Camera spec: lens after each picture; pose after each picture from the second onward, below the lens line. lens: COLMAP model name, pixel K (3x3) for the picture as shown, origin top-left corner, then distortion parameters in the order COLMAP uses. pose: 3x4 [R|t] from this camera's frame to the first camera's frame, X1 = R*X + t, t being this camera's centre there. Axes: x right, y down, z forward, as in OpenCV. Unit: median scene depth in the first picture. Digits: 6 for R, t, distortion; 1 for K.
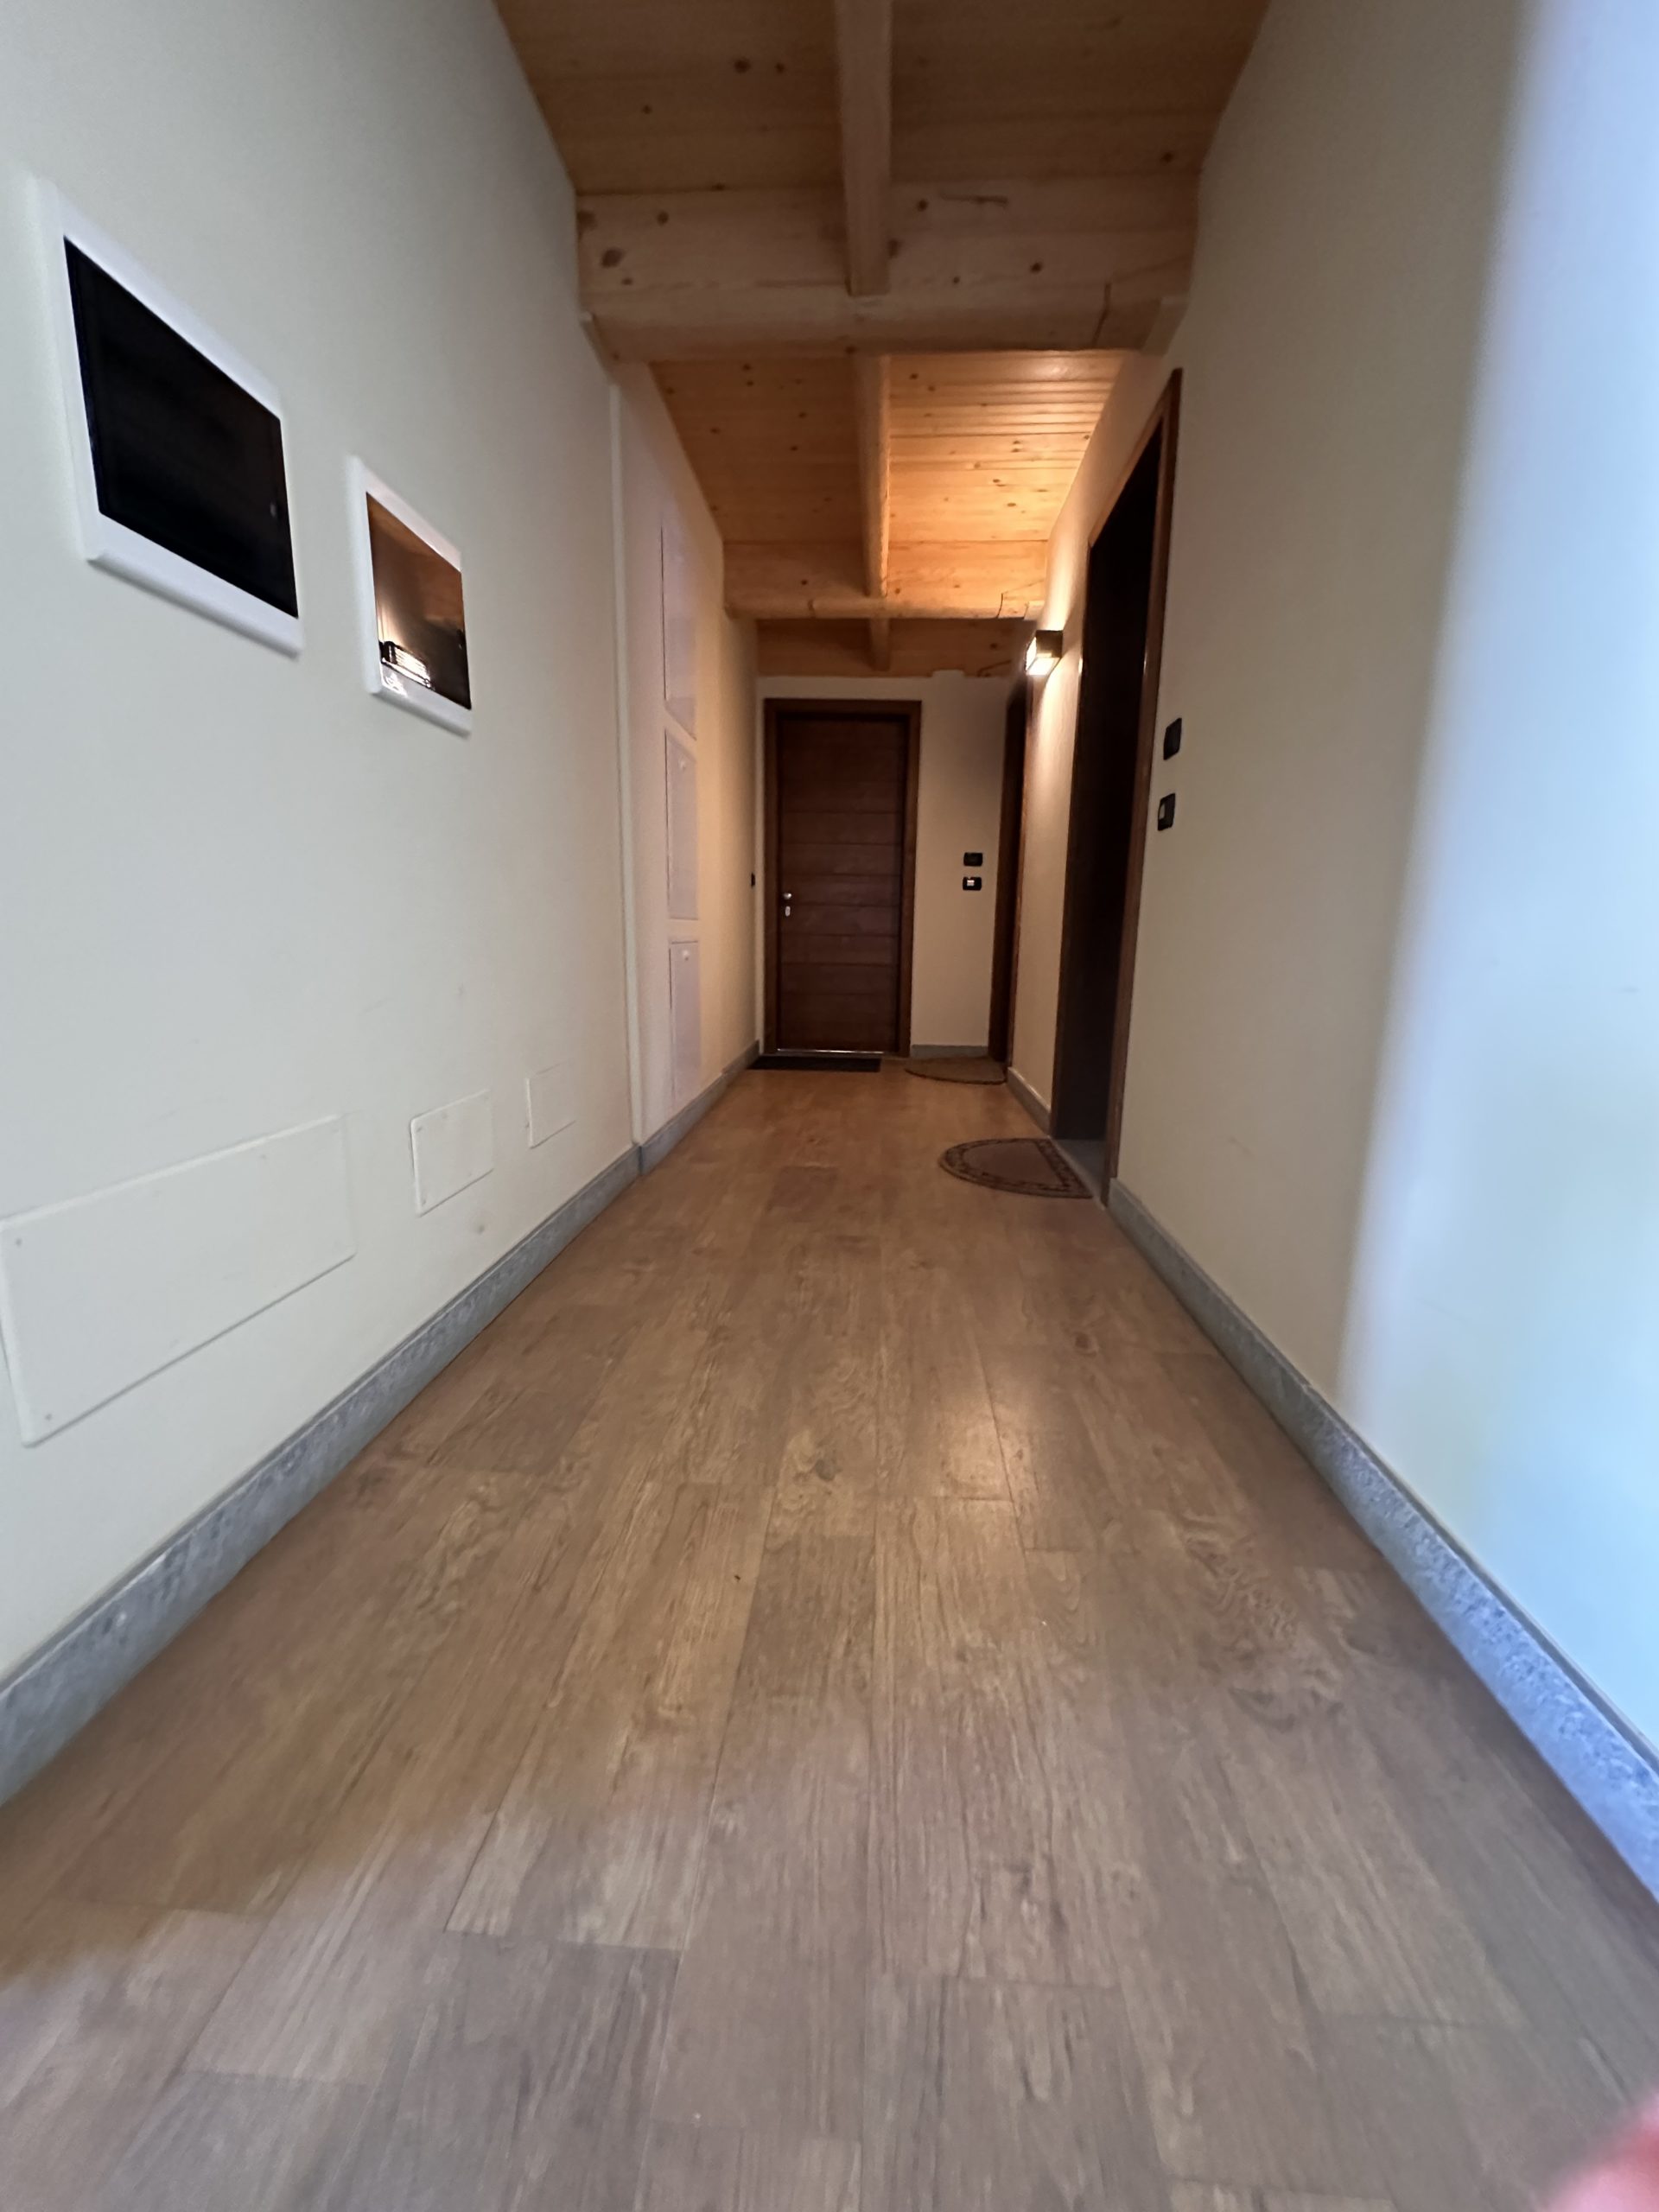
lens RADIAL K [[880.7, 0, 830.8], [0, 880.7, 1106.2], [0, 0, 1]] dist [-0.002343, 0.000493]
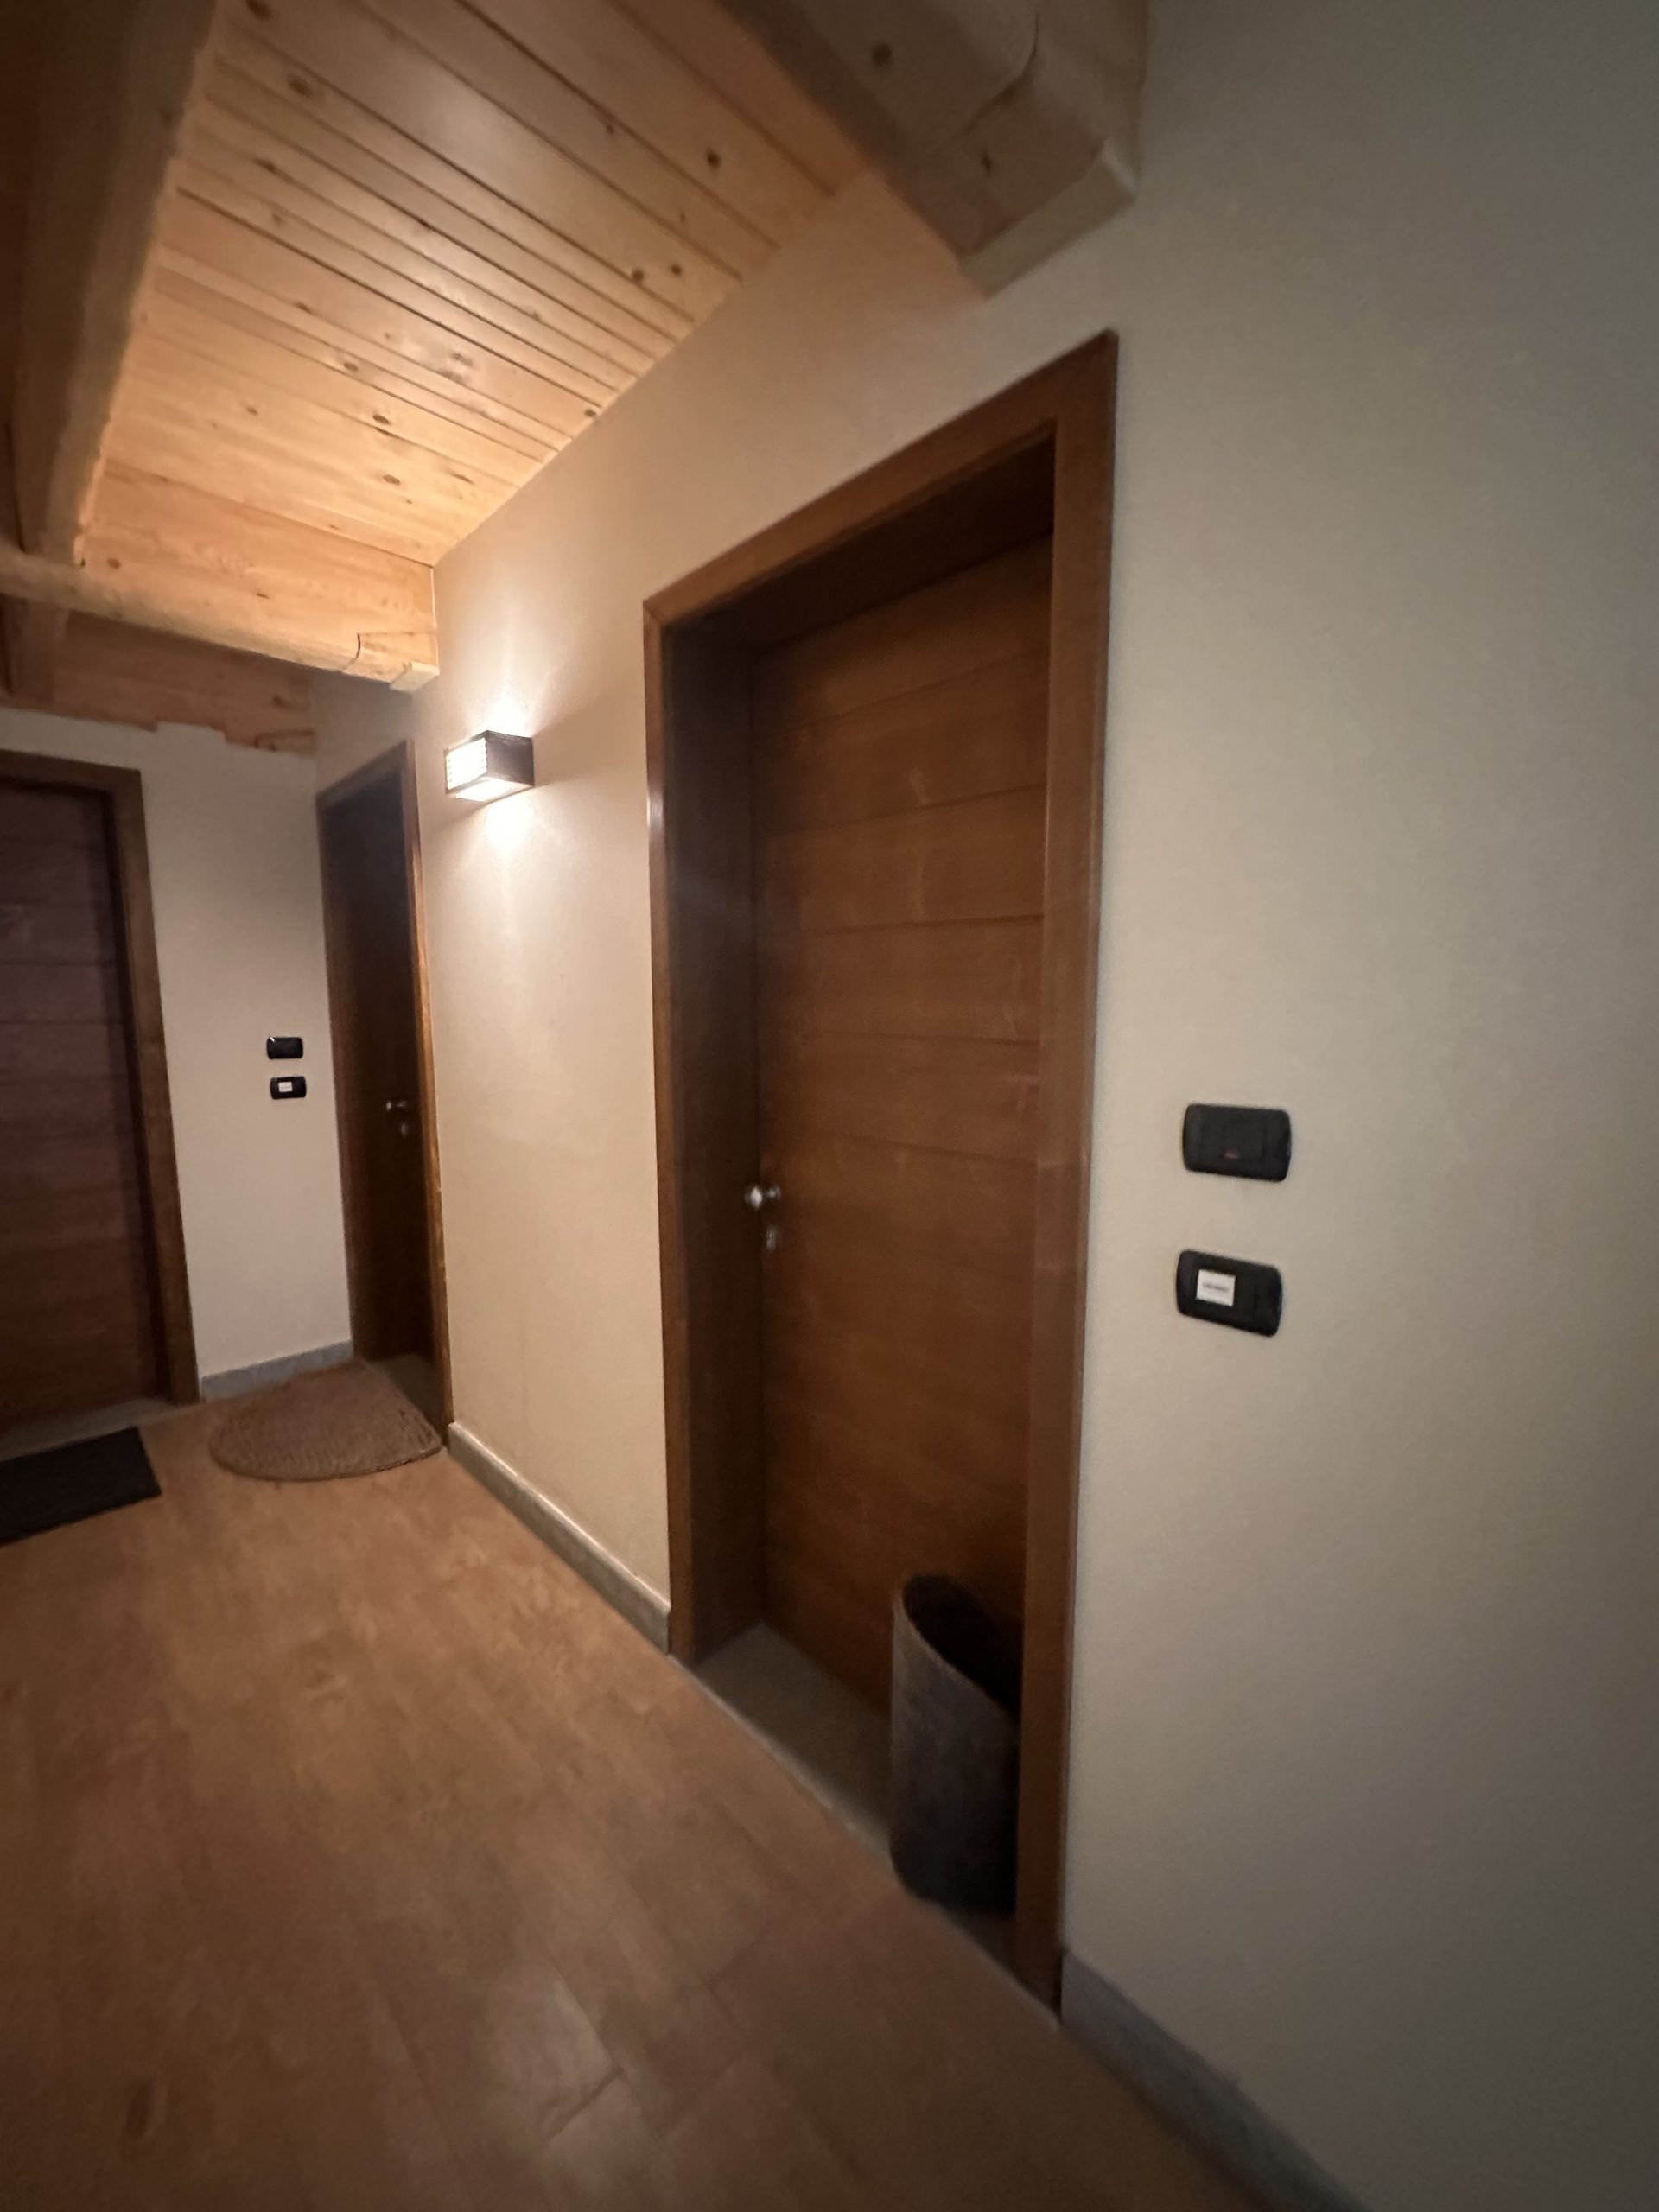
lens RADIAL K [[880.7, 0, 830.8], [0, 880.7, 1106.2], [0, 0, 1]] dist [-0.002343, 0.000493]
pose [[0.668404, -0.109907, 0.735633, -0.041822], [0.156899, 0.987602, 0.004992, -0.241039], [-0.727061, 0.112084, 0.677362, 0.433834]]
